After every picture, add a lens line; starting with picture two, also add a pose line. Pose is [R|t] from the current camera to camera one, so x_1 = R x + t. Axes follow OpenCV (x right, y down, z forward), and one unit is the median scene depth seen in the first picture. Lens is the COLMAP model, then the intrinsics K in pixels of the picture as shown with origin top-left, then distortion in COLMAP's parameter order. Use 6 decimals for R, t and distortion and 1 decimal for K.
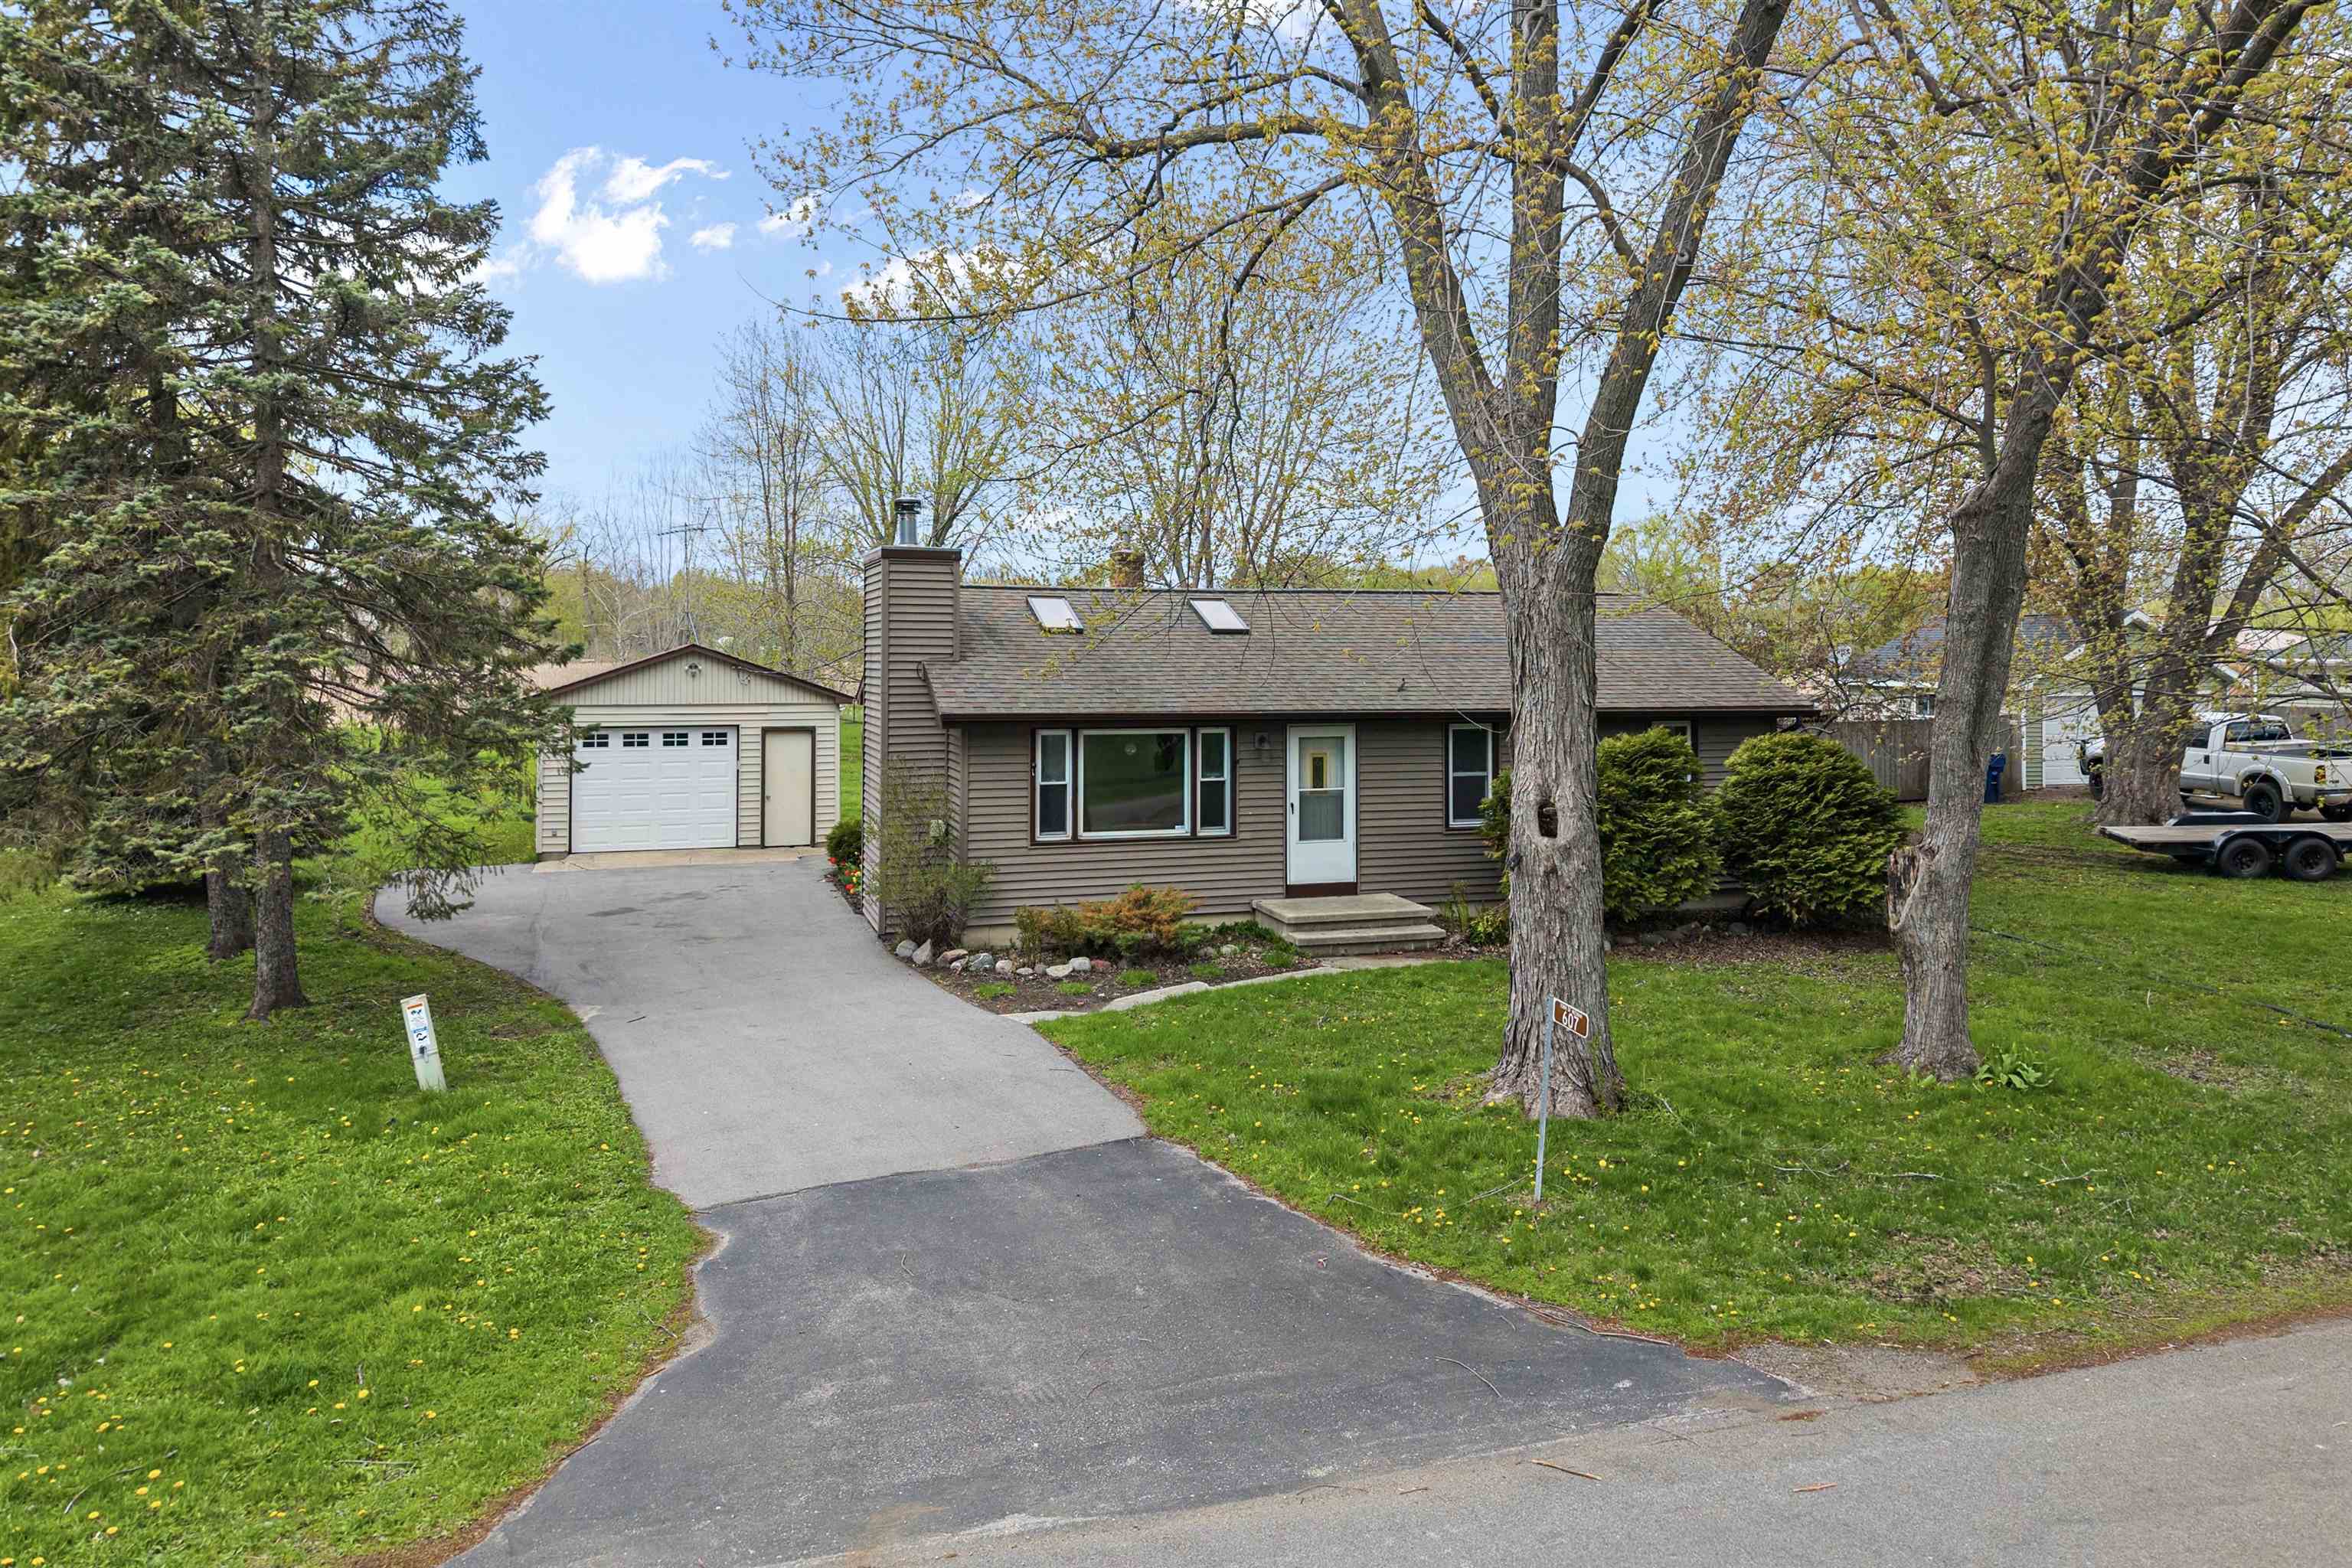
lens RADIAL K [[1610.0, 0, 1172.8], [0, 1610.0, 692.8], [0, 0, 1]] dist [0.007156, -0.002380]
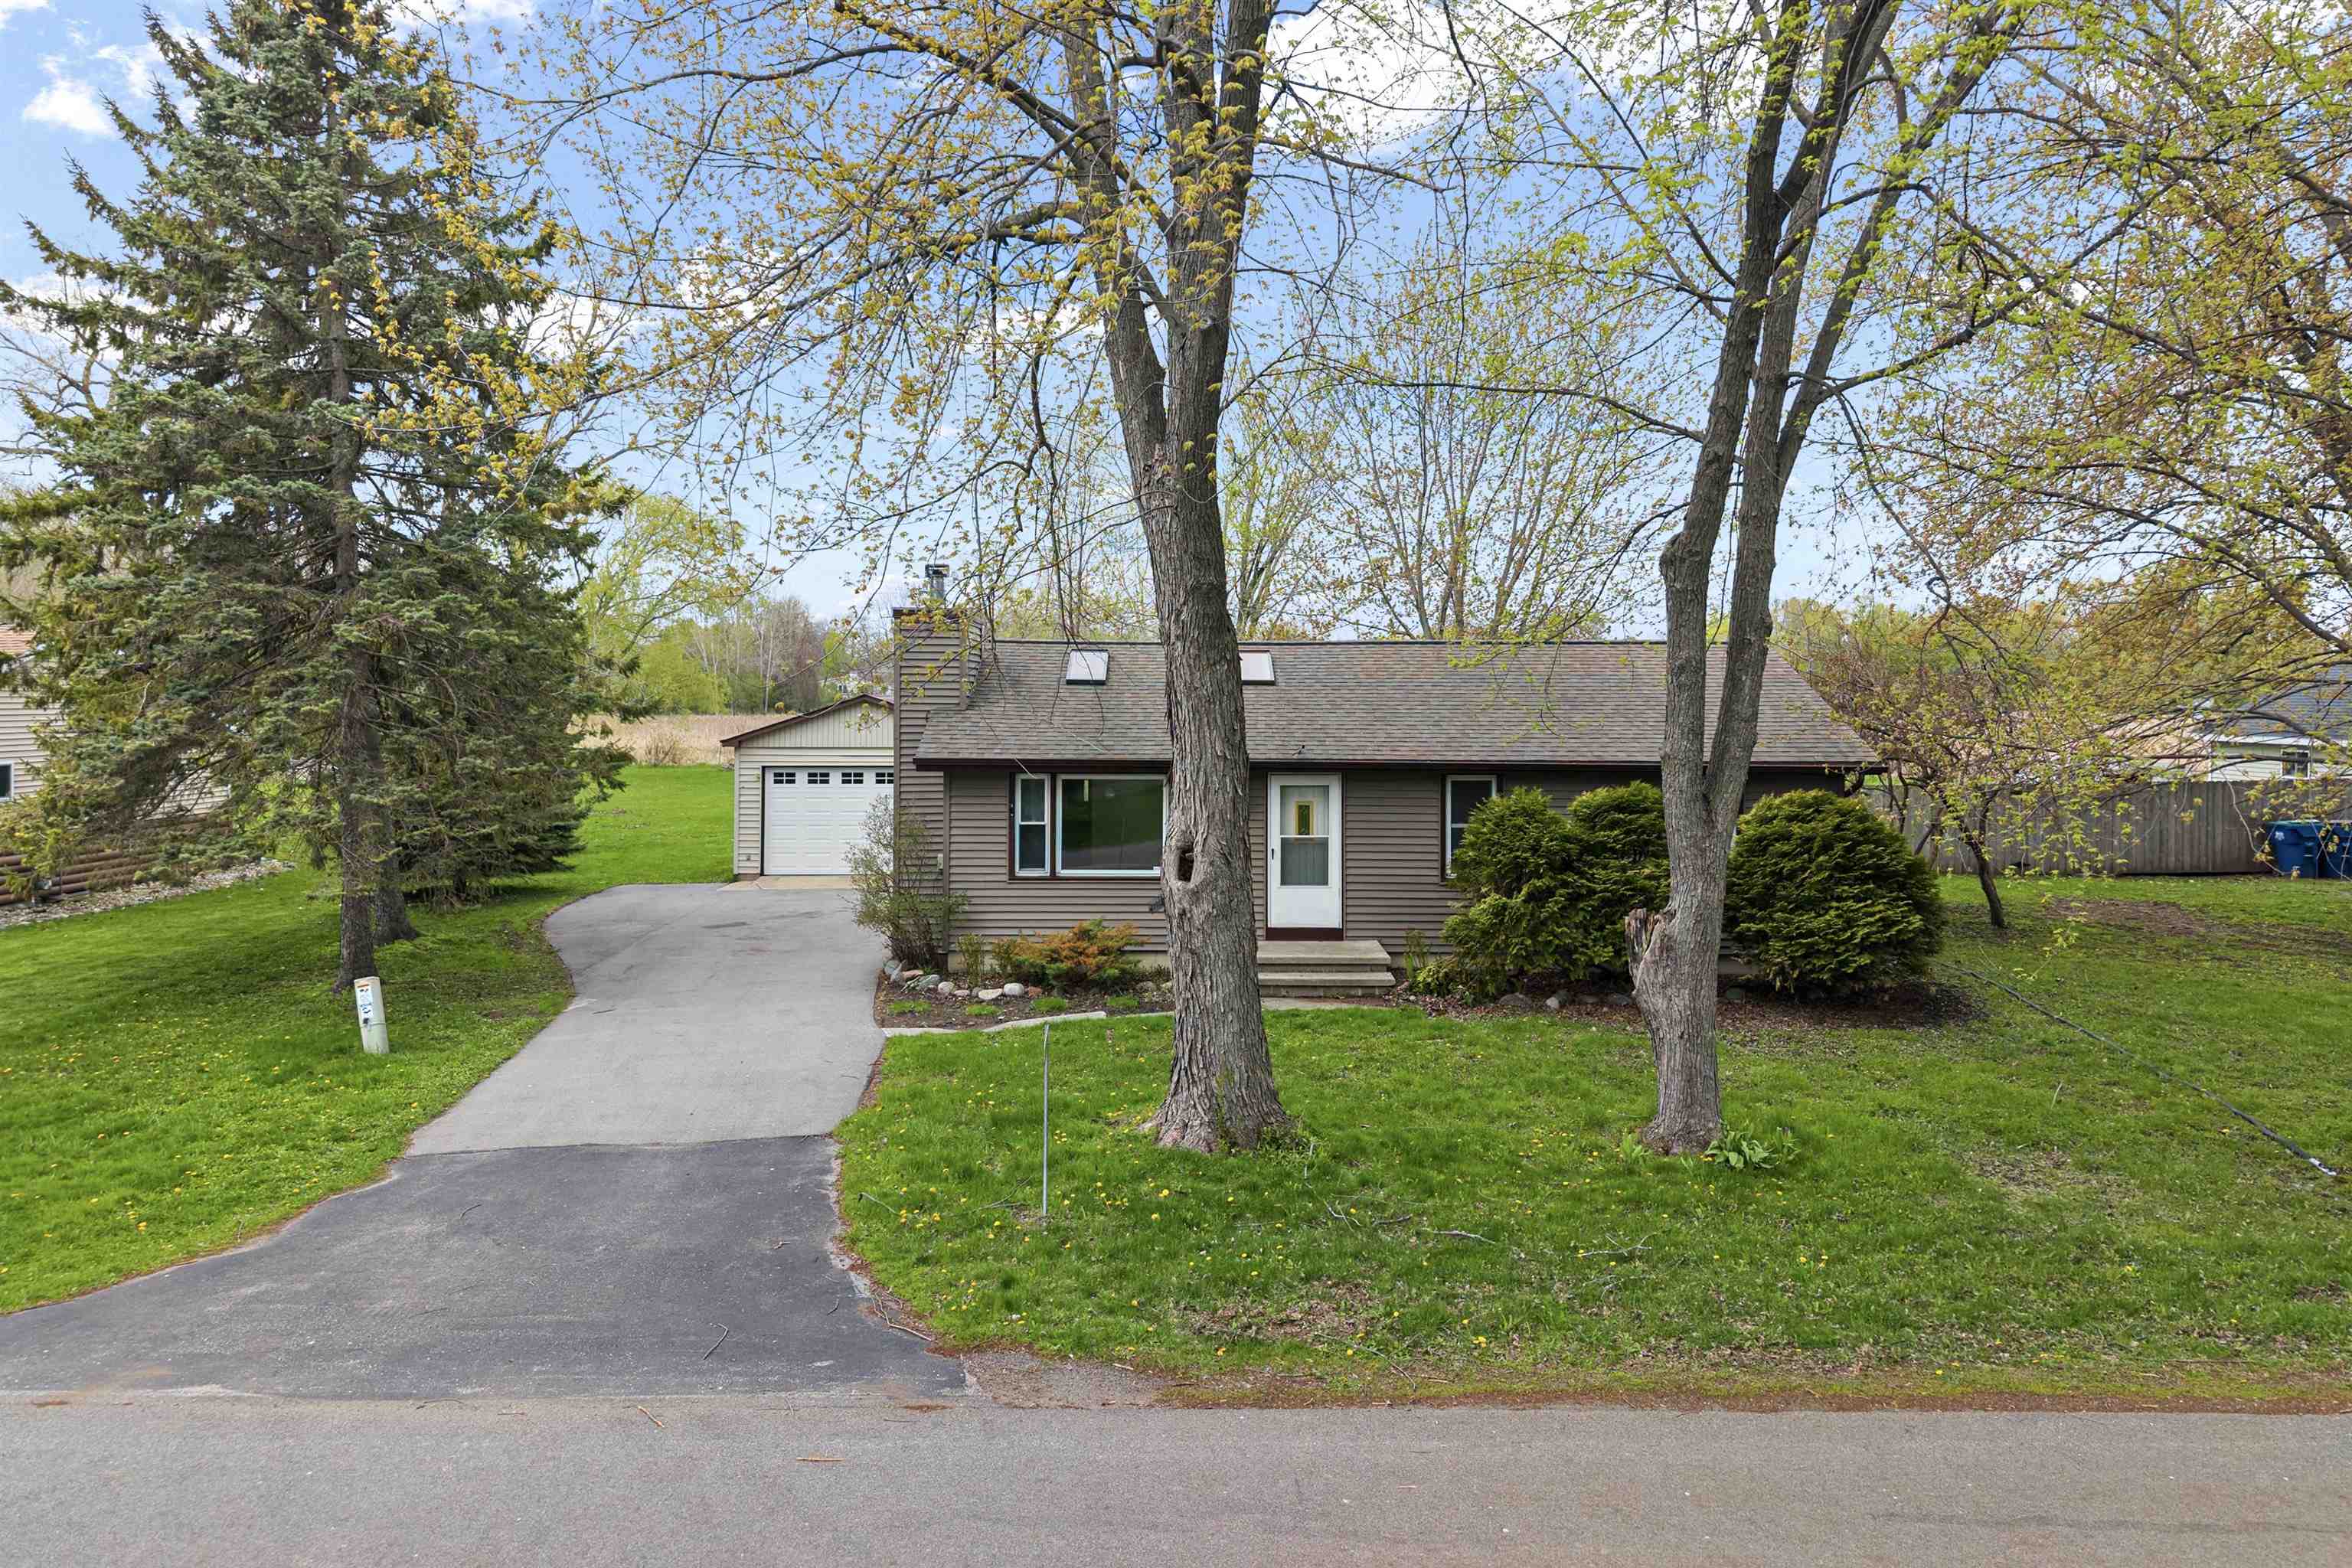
lens RADIAL K [[1578.0, 0, 1176.0], [0, 1578.0, 784.0], [0, 0, 1]] dist [0.002843, -0.000221]
pose [[0.955076, 0.018036, -0.295810, 0.341354], [-0.009635, 0.999508, 0.029832, -0.002972], [0.296203, -0.025642, 0.954781, 0.016160]]
